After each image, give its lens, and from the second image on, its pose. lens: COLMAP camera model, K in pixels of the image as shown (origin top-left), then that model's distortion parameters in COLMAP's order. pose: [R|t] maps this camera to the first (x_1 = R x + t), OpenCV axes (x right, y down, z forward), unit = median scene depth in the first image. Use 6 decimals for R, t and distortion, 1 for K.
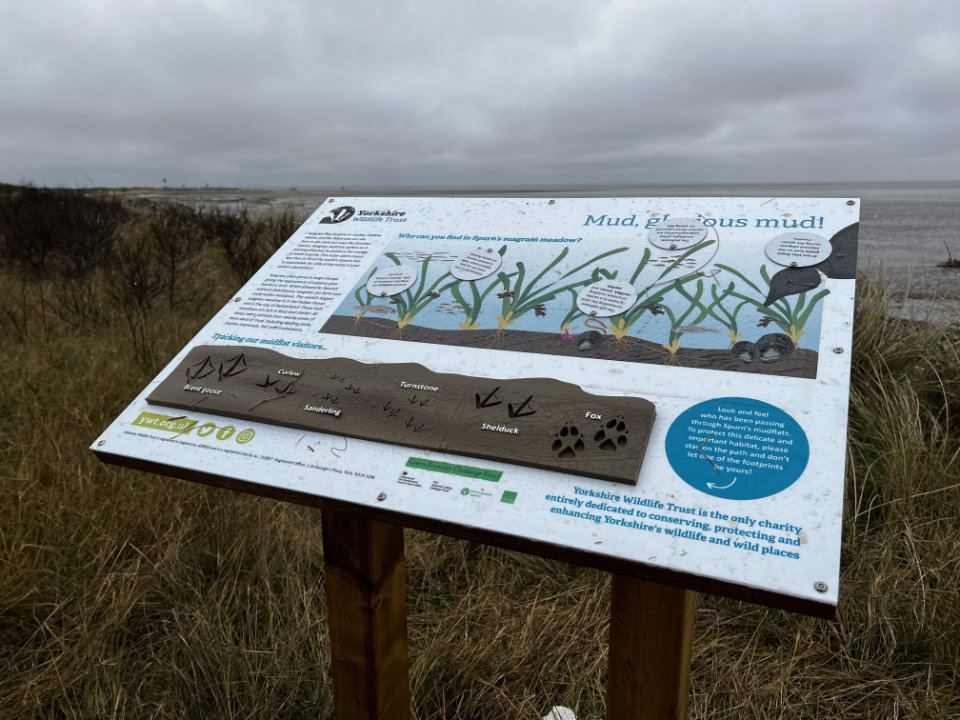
lens RADIAL K [[727.2, 0, 480.0], [0, 727.2, 360.0], [0, 0, 1]] dist [0.064936, -0.119602]
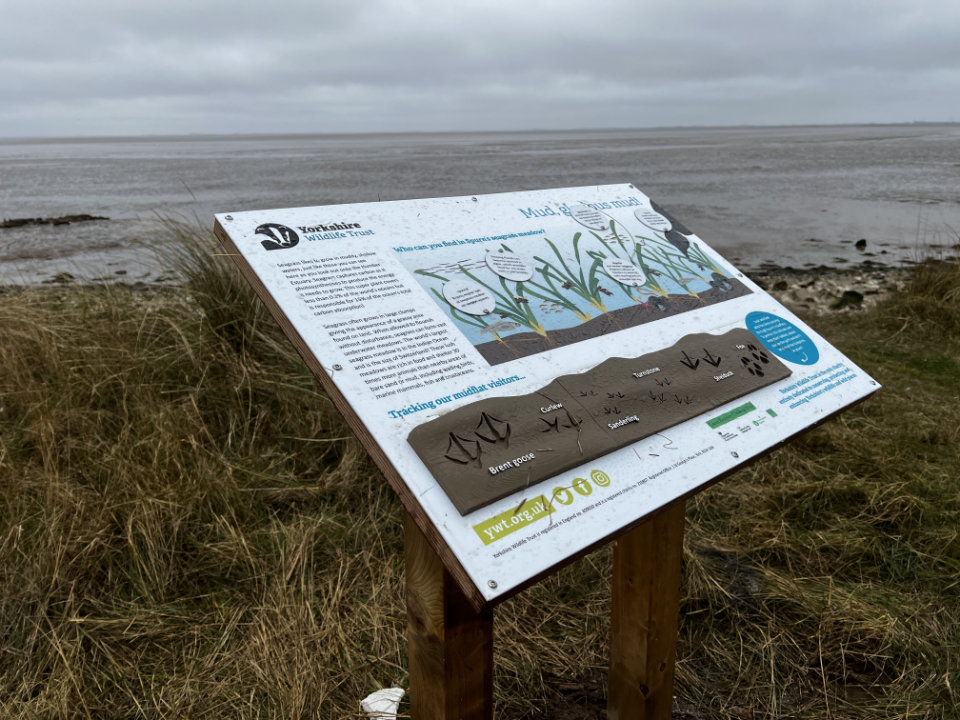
lens RADIAL K [[731.9, 0, 480.0], [0, 731.9, 360.0], [0, 0, 1]] dist [0.102280, -0.151629]
pose [[0.400636, -0.265014, 0.877074, -1.110861], [0.220145, 0.957057, 0.188622, -0.238261], [-0.889397, 0.117515, 0.441773, 0.677388]]
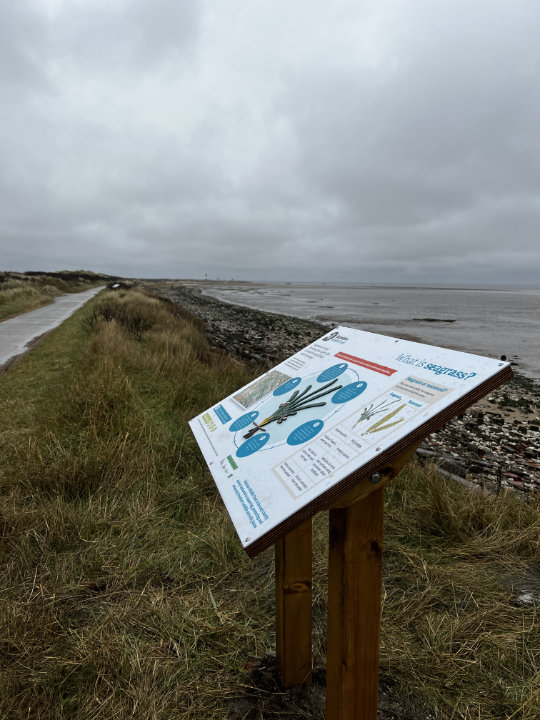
lens RADIAL K [[549.0, 0, 270.0], [0, 549.0, 360.0], [0, 0, 1]] dist [0.102280, -0.151629]
pose [[0.639928, 0.116461, -0.759558, 1.133156], [-0.171820, 0.985108, 0.006285, -0.165737], [0.748979, 0.126486, 0.650409, -0.081347]]
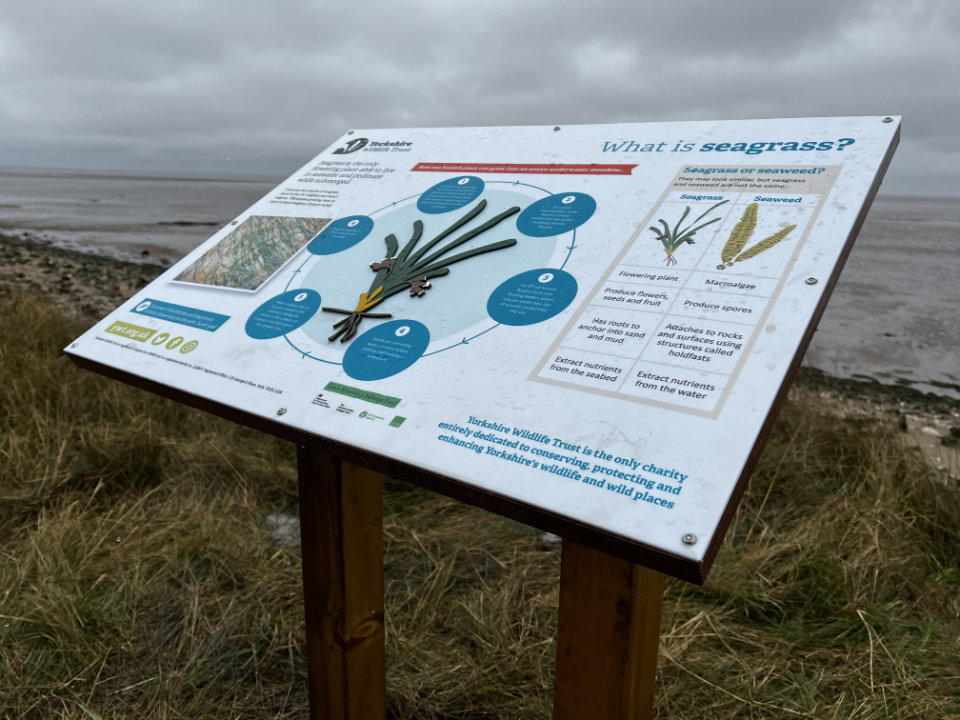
lens RADIAL K [[731.9, 0, 480.0], [0, 731.9, 360.0], [0, 0, 1]] dist [0.102280, -0.151629]
pose [[0.977713, 0.071754, -0.197301, 0.259751], [-0.066663, 0.997251, 0.032336, 0.059823], [0.199079, -0.018463, 0.979809, 0.081815]]
